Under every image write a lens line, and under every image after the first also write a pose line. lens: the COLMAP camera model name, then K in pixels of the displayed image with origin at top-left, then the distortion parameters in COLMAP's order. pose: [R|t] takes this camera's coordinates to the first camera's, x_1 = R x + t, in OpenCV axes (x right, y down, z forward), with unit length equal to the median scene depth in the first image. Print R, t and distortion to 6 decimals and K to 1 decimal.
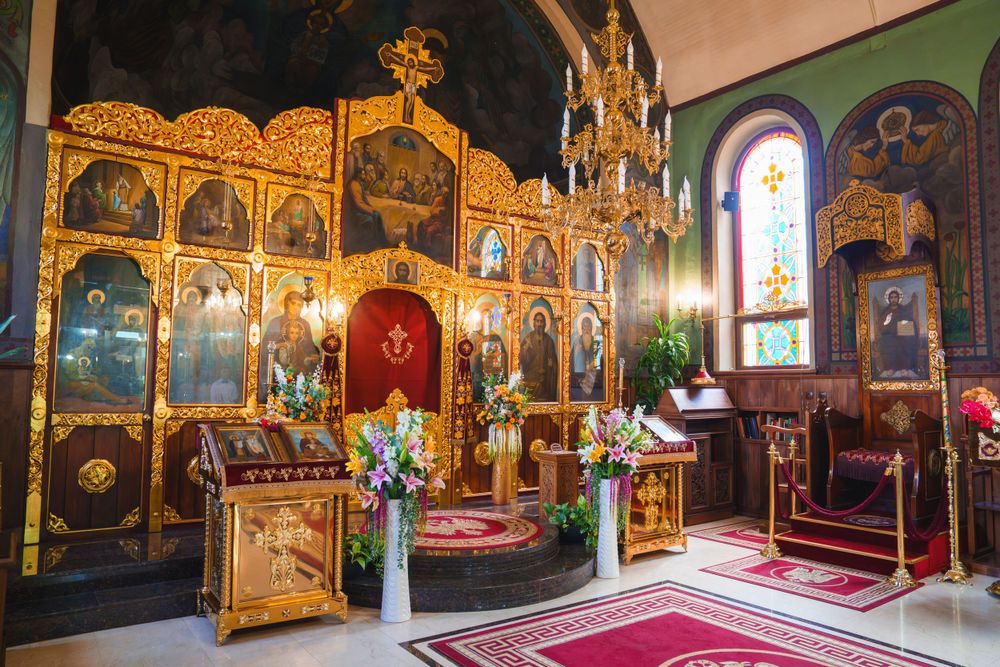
lens RADIAL K [[700.2, 0, 507.9], [0, 700.2, 328.1], [0, 0, 1]] dist [-0.099707, 0.083828]
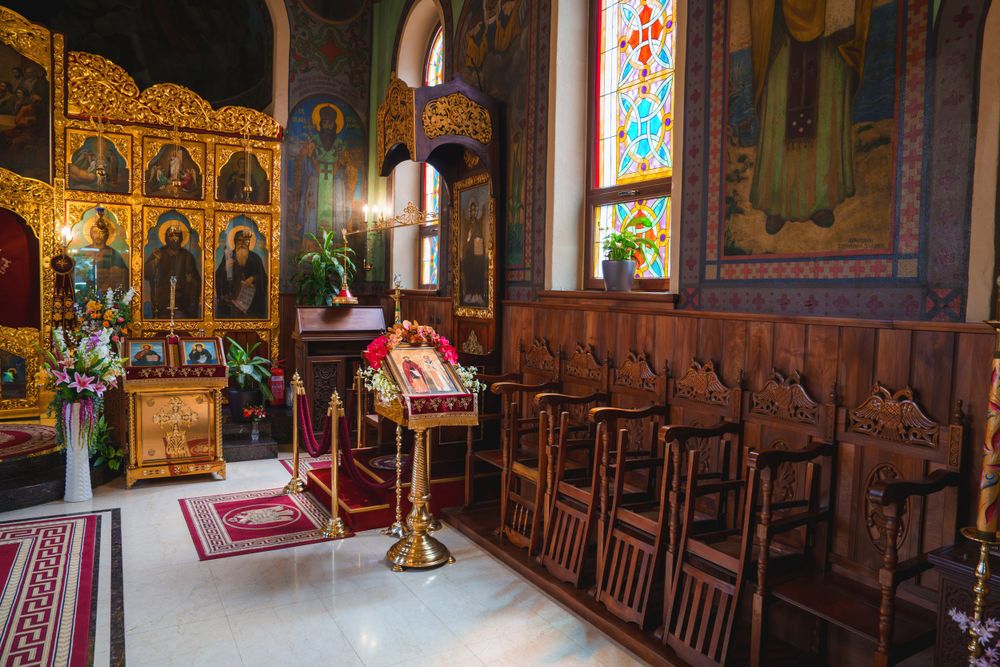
lens RADIAL K [[700.2, 0, 507.9], [0, 700.2, 328.1], [0, 0, 1]] dist [-0.099707, 0.083828]
pose [[0.993659, 0.022529, -0.110151, 0.671003], [-0.007548, 0.990876, 0.134568, -0.015685], [0.112178, -0.132884, 0.984763, 0.112493]]
